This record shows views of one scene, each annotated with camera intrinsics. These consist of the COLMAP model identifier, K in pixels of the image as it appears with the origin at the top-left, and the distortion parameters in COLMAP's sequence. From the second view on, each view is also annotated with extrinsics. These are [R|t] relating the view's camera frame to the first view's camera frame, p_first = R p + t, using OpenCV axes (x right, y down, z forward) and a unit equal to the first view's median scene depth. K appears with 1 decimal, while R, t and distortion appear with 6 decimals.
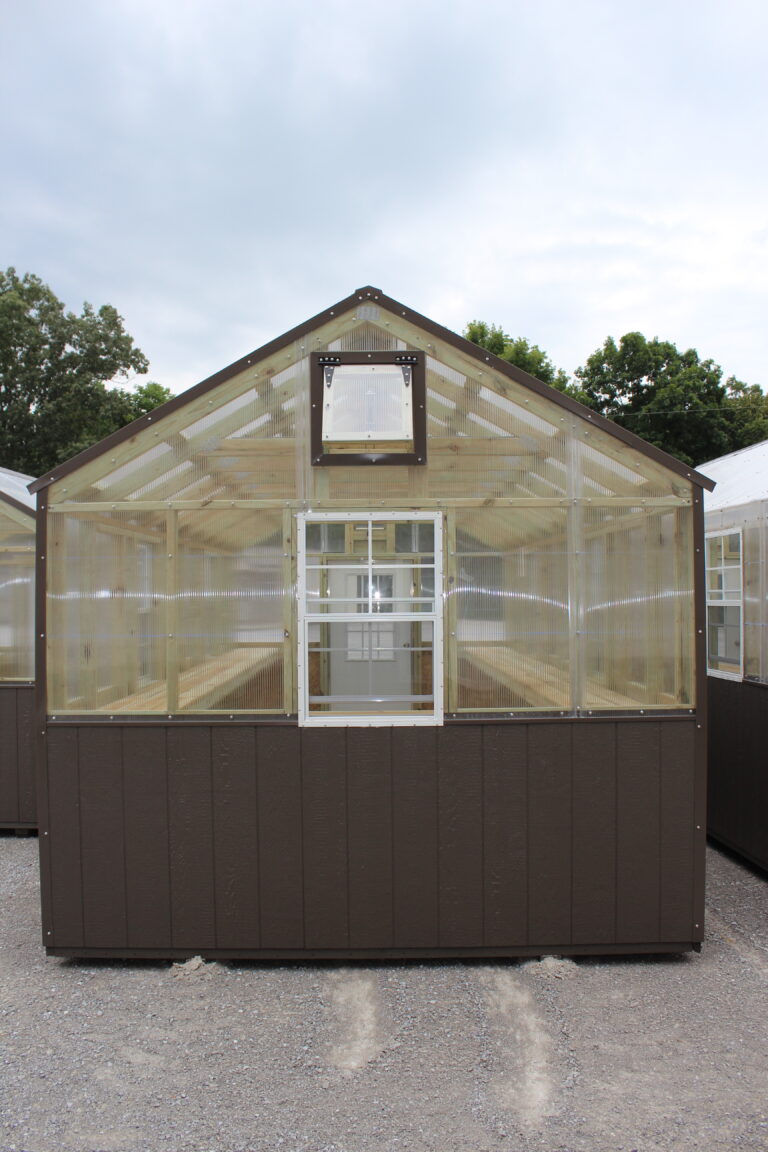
lens RADIAL K [[958.7, 0, 357.1], [0, 958.7, 582.2], [0, 0, 1]] dist [-0.168338, 0.151949]
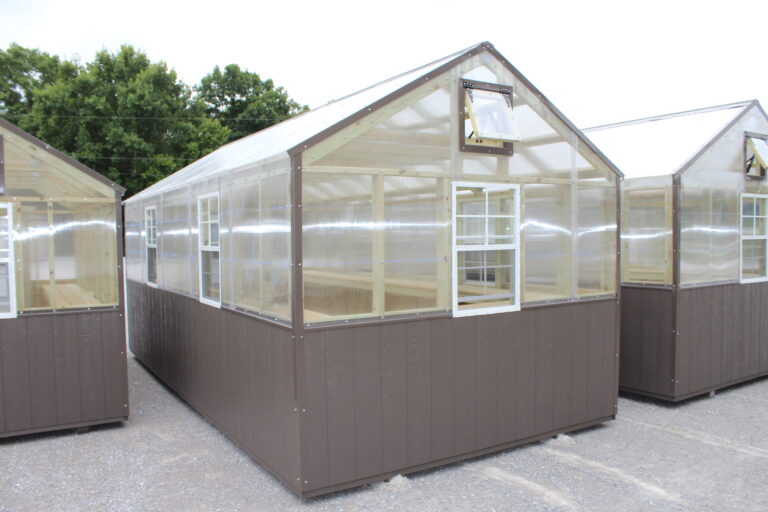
lens RADIAL K [[639.1, 0, 381.7], [0, 639.1, 279.0], [0, 0, 1]] dist [-0.168338, 0.151949]
pose [[0.849055, -0.041089, 0.526704, -0.705343], [0.001069, 0.997102, 0.076062, 0.007703], [-0.528303, -0.064018, 0.846639, 0.172842]]
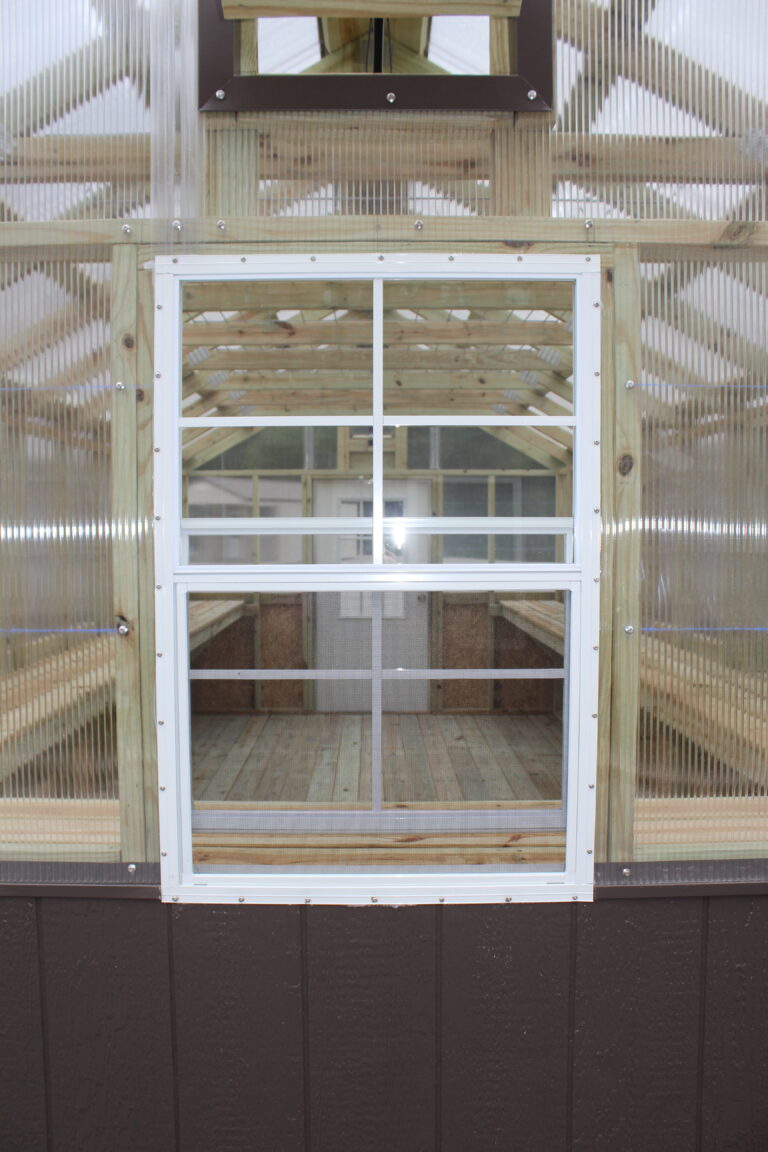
lens RADIAL K [[958.7, 0, 357.1], [0, 958.7, 582.2], [0, 0, 1]] dist [-0.168338, 0.151949]
pose [[0.999989, 0.004567, -0.000477, 0.006895], [-0.004526, 0.997864, 0.065162, 0.016981], [0.000774, -0.065159, 0.997875, 0.669926]]
